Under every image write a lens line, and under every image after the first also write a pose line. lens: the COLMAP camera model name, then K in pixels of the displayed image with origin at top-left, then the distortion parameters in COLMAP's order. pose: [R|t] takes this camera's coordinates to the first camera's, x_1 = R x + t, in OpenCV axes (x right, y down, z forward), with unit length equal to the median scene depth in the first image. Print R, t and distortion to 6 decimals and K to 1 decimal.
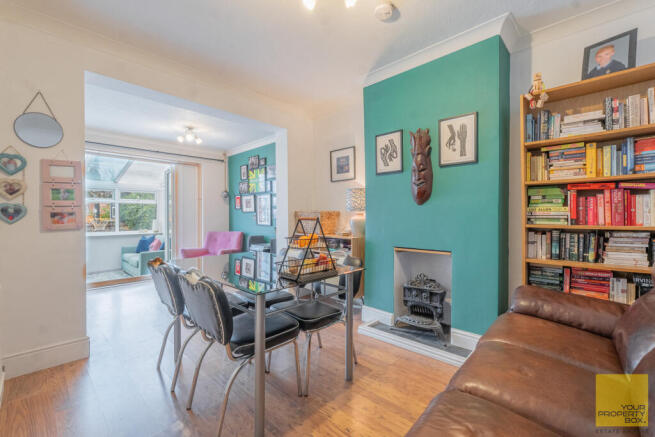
lens RADIAL K [[275.9, 0, 326.9], [0, 275.9, 219.4], [0, 0, 1]] dist [-0.002865, -0.000408]
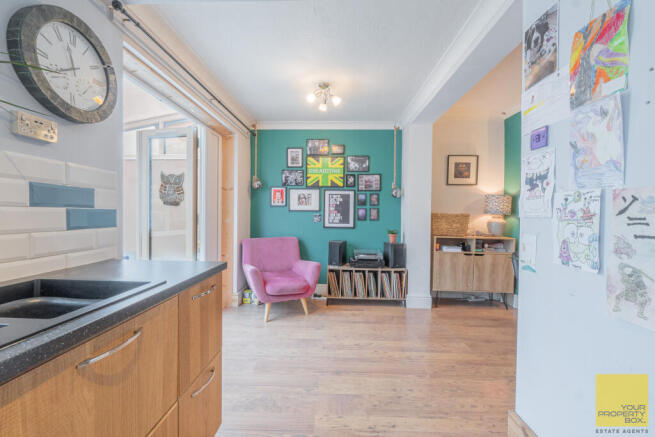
lens RADIAL K [[275.9, 0, 328.4], [0, 275.9, 216.7], [0, 0, 1]] dist [-0.002865, -0.000408]
pose [[0.750853, 0.003032, 0.660462, -1.010661], [-0.006819, 0.999972, 0.003162, -0.017458], [-0.660434, -0.006878, 0.750853, 0.527706]]
